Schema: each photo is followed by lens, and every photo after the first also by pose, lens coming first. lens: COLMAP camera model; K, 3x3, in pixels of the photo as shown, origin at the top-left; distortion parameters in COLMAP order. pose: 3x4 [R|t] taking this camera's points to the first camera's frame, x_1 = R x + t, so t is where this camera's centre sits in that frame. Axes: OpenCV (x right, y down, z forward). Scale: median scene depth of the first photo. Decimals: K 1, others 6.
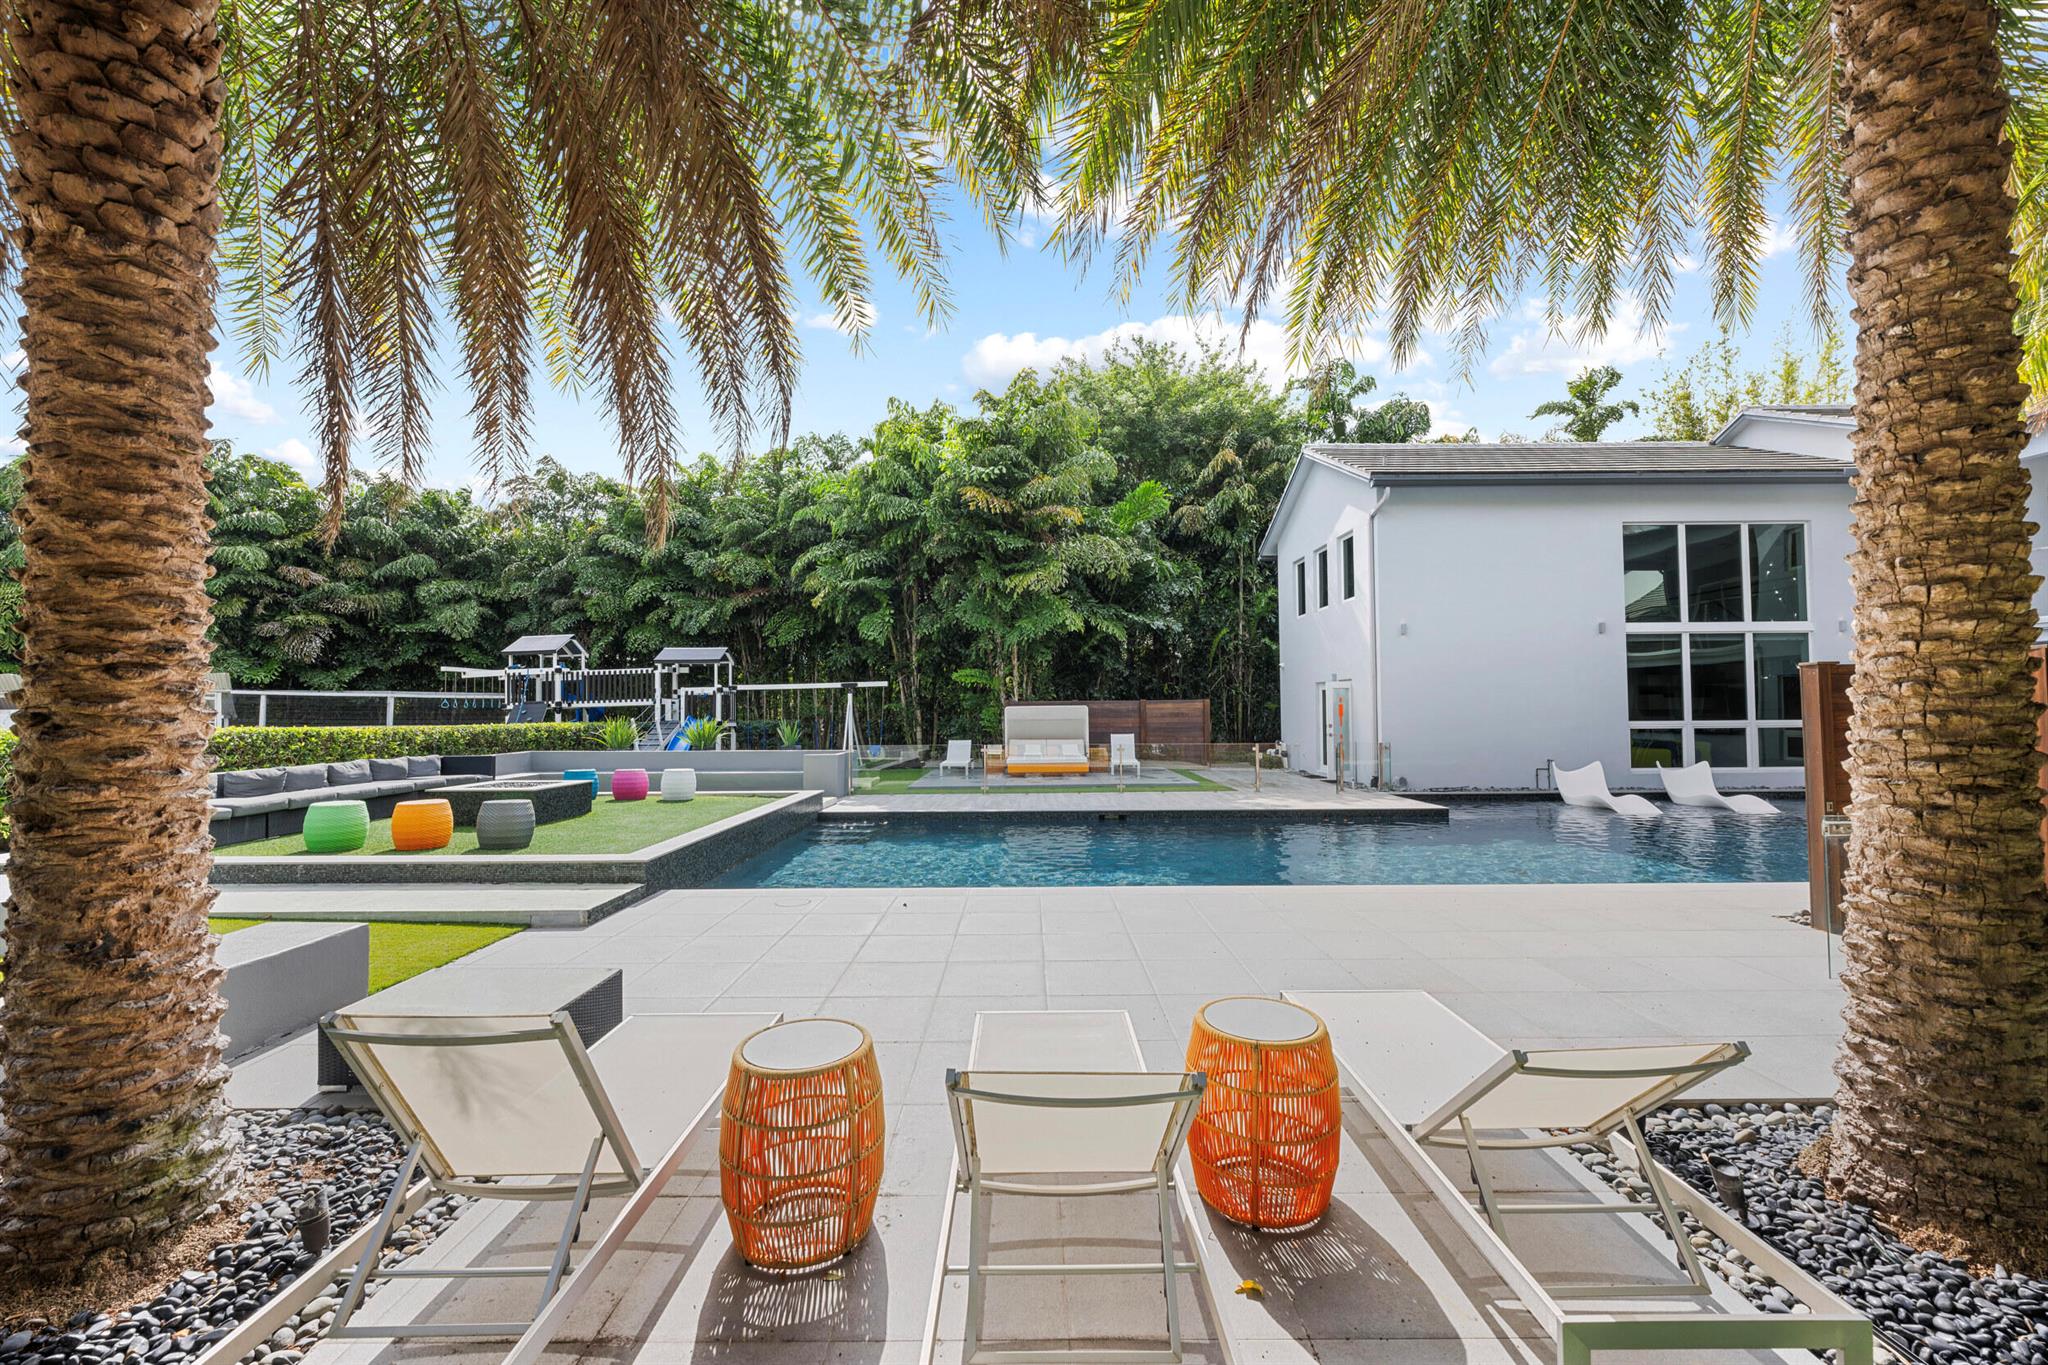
lens RADIAL K [[806.9, 0, 1019.3], [0, 806.9, 688.7], [0, 0, 1]] dist [-0.000346, -0.000048]
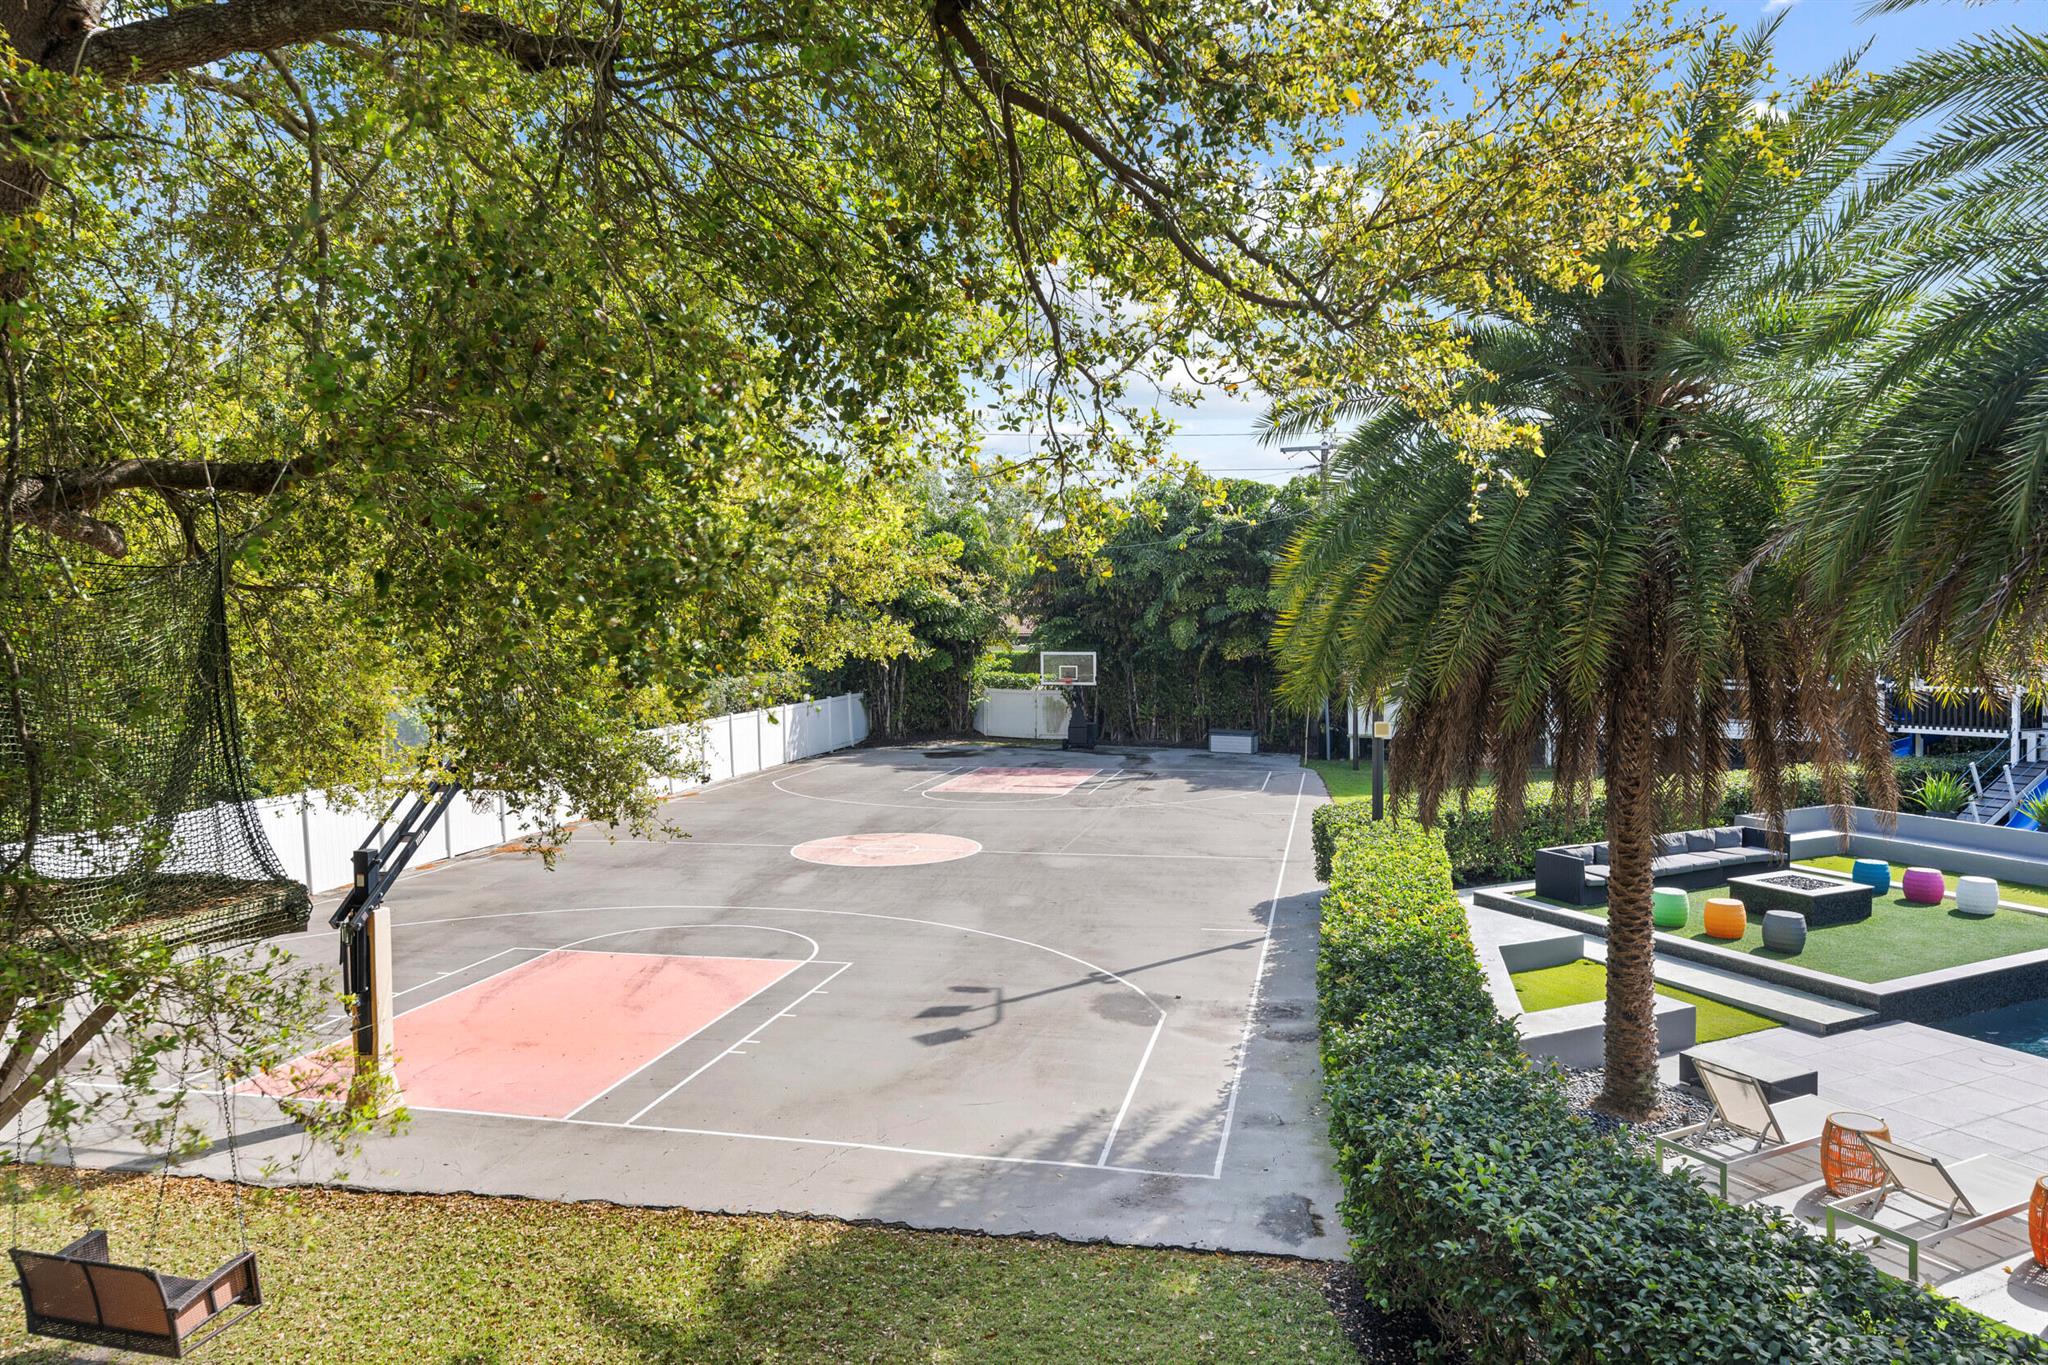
lens RADIAL K [[1381.1, 0, 1022.2], [0, 1381.1, 658.2], [0, 0, 1]] dist [0.000272, -0.002052]
pose [[0.441035, 0.038604, -0.896659, 0.278498], [0.032448, 0.997735, 0.058916, -0.155975], [0.896903, -0.055079, 0.438784, -0.365117]]
